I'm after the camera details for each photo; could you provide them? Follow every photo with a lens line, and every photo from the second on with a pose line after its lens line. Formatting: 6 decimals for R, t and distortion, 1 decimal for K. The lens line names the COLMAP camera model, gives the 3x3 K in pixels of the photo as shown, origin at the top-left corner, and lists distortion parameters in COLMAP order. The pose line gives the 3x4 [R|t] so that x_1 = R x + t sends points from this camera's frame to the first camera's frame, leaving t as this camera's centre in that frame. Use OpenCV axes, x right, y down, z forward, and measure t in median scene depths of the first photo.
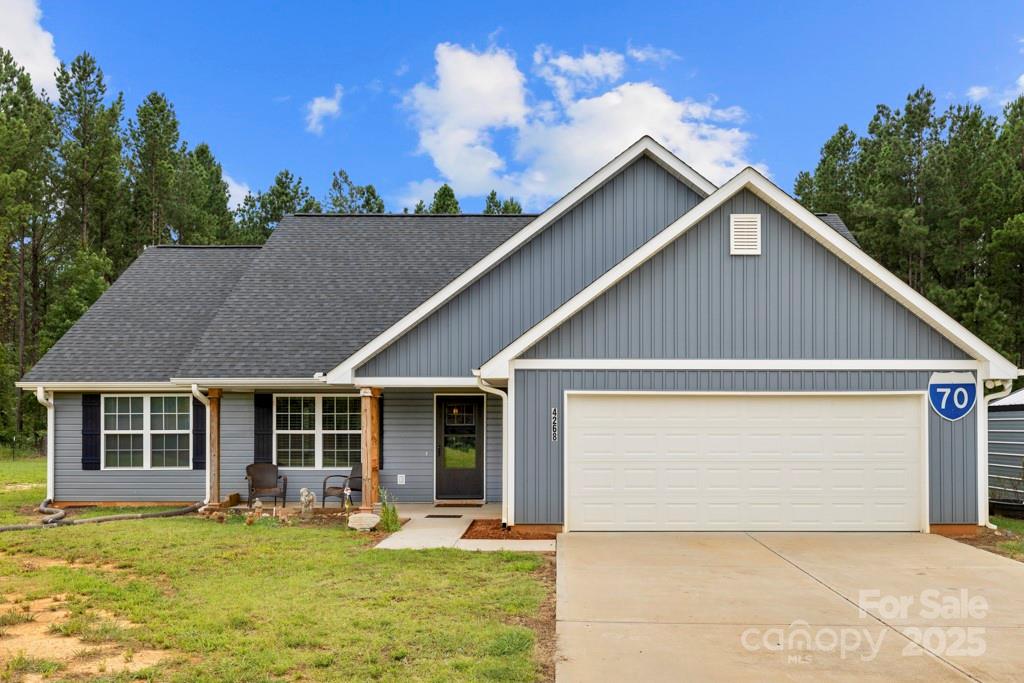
lens RADIAL K [[907.7, 0, 559.8], [0, 907.7, 404.7], [0, 0, 1]] dist [0.009565, -0.005131]
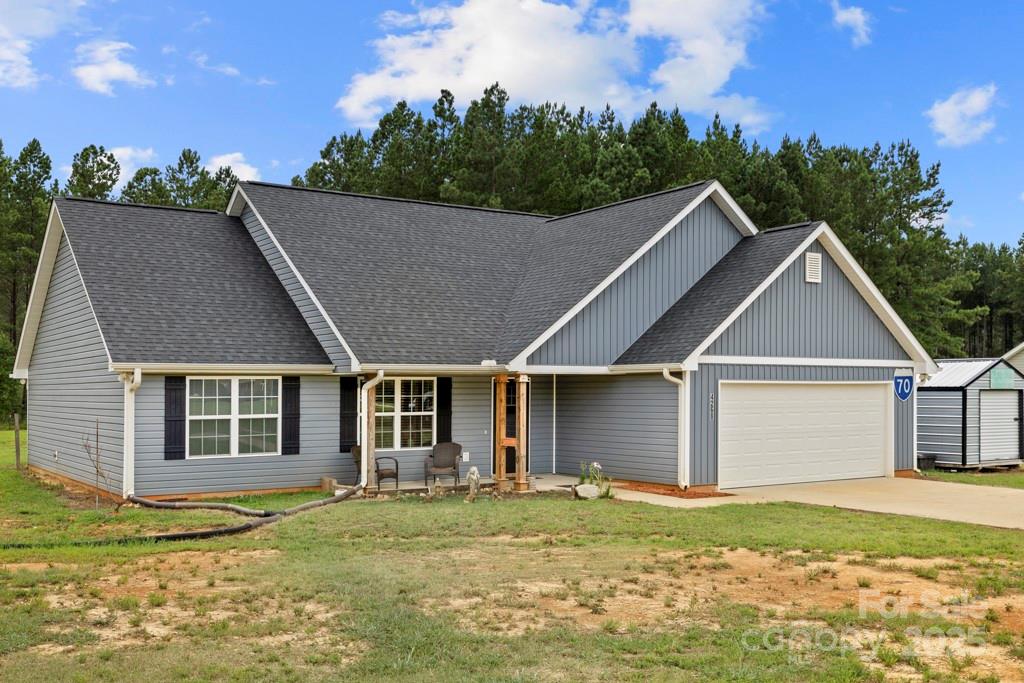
lens RADIAL K [[1021.6, 0, 506.1], [0, 1021.6, 351.6], [0, 0, 1]] dist [0.002915, 0.000000]
pose [[0.833215, 0.019380, 0.552609, -0.804197], [-0.008151, 0.999708, -0.022770, -0.015447], [-0.552889, 0.014467, 0.833130, -0.031607]]
